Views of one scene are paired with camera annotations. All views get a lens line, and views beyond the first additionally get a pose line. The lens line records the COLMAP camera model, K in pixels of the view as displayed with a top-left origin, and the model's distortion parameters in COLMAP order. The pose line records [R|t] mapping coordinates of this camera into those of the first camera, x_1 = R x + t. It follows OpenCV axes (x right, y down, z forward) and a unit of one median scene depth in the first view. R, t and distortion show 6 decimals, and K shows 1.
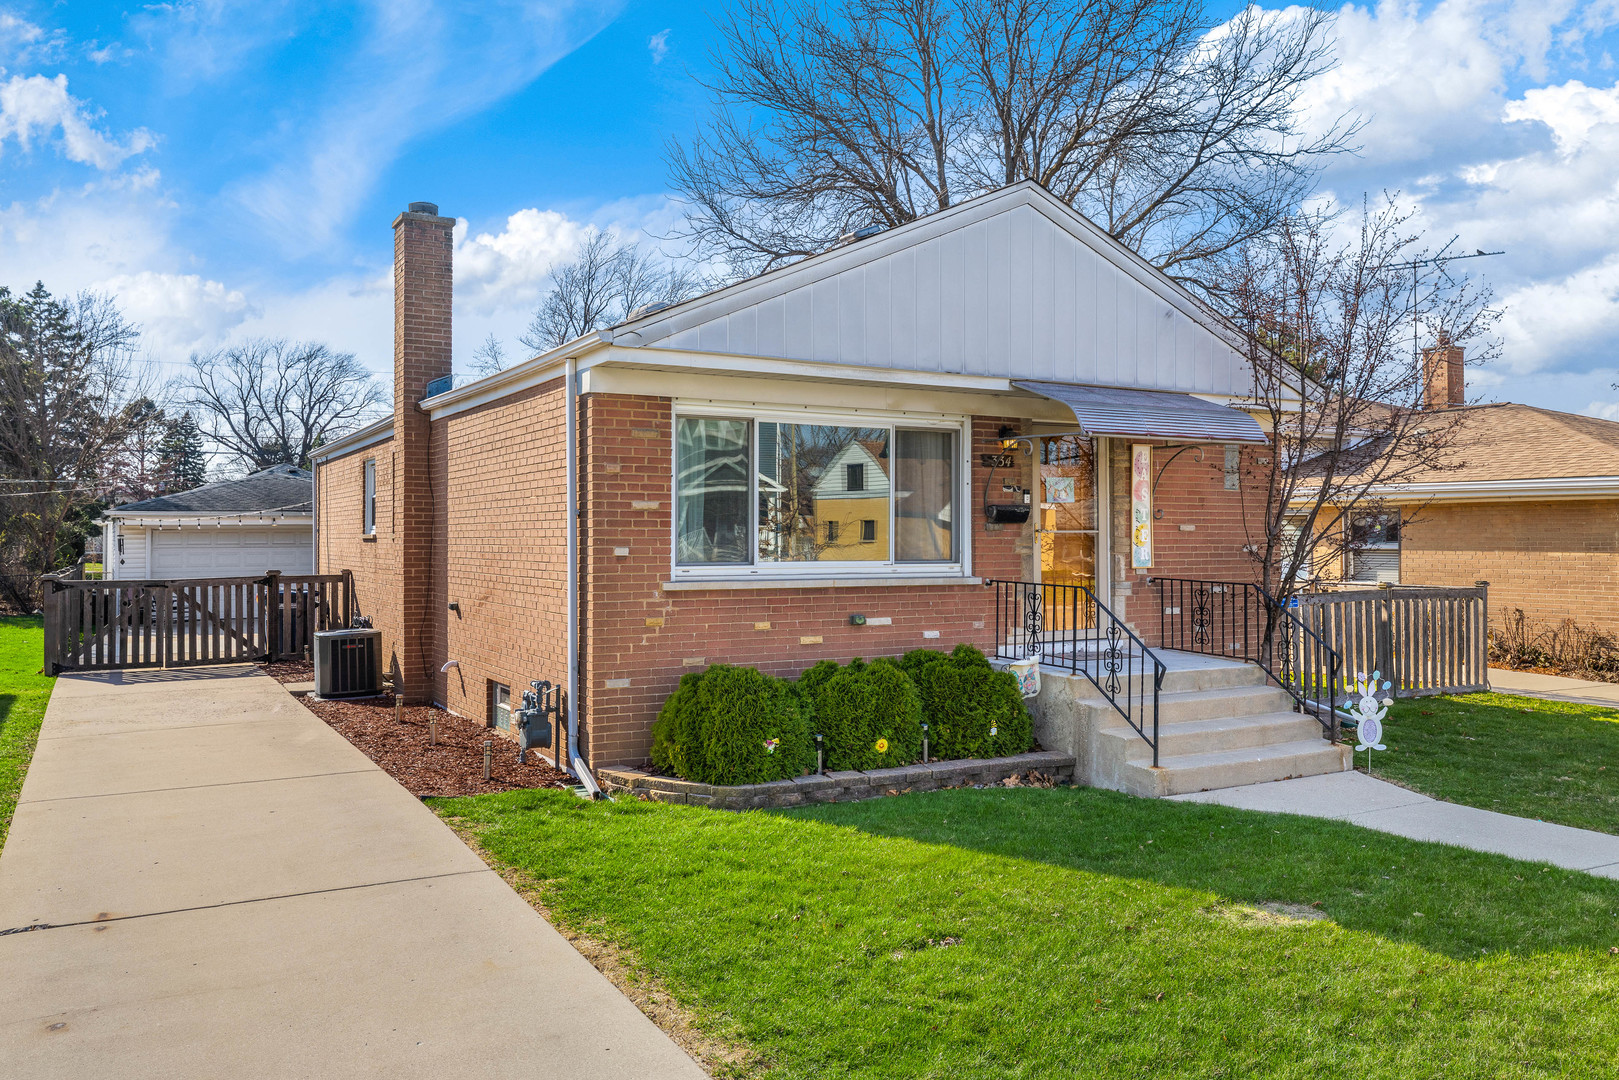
lens RADIAL K [[1256.2, 0, 809.5], [0, 1256.2, 540.0], [0, 0, 1]] dist [0.002944, -0.000249]
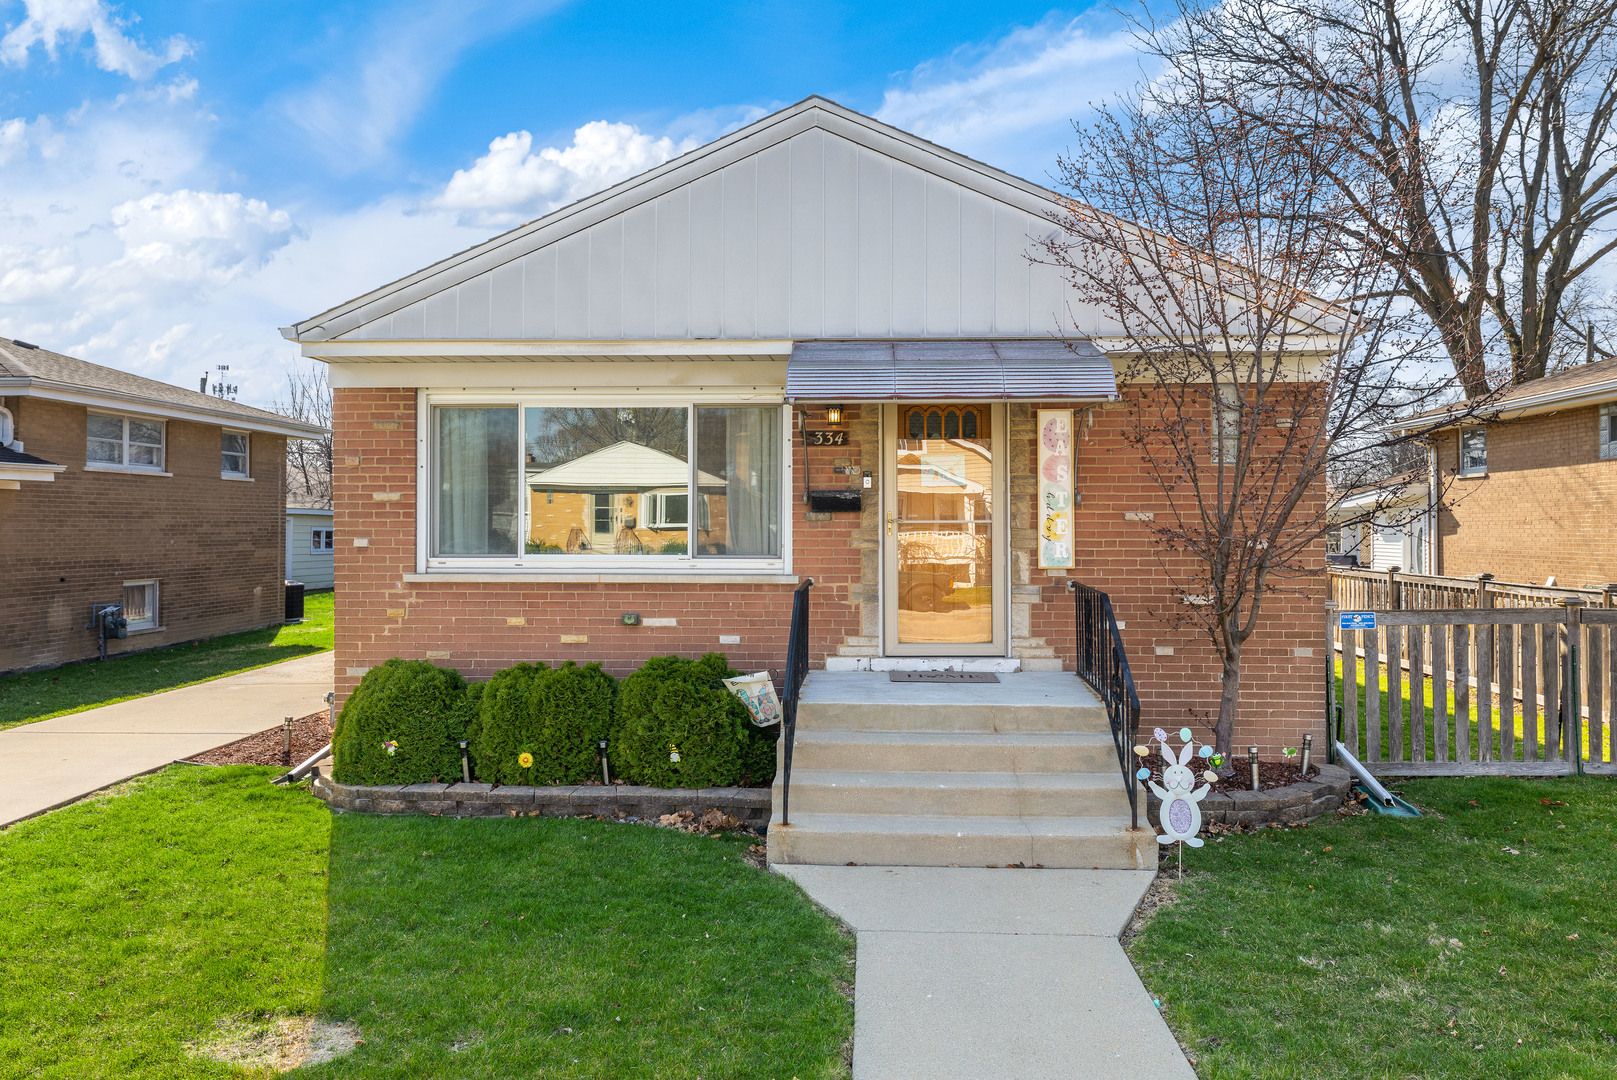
lens RADIAL K [[1165.4, 0, 808.5], [0, 1165.4, 540.0], [0, 0, 1]] dist [0.018808, 0.000683]
pose [[0.845198, 0.006345, -0.534416, 0.608869], [-0.001522, 0.999954, 0.009465, -0.002208], [0.534452, -0.007187, 0.845169, 0.361114]]
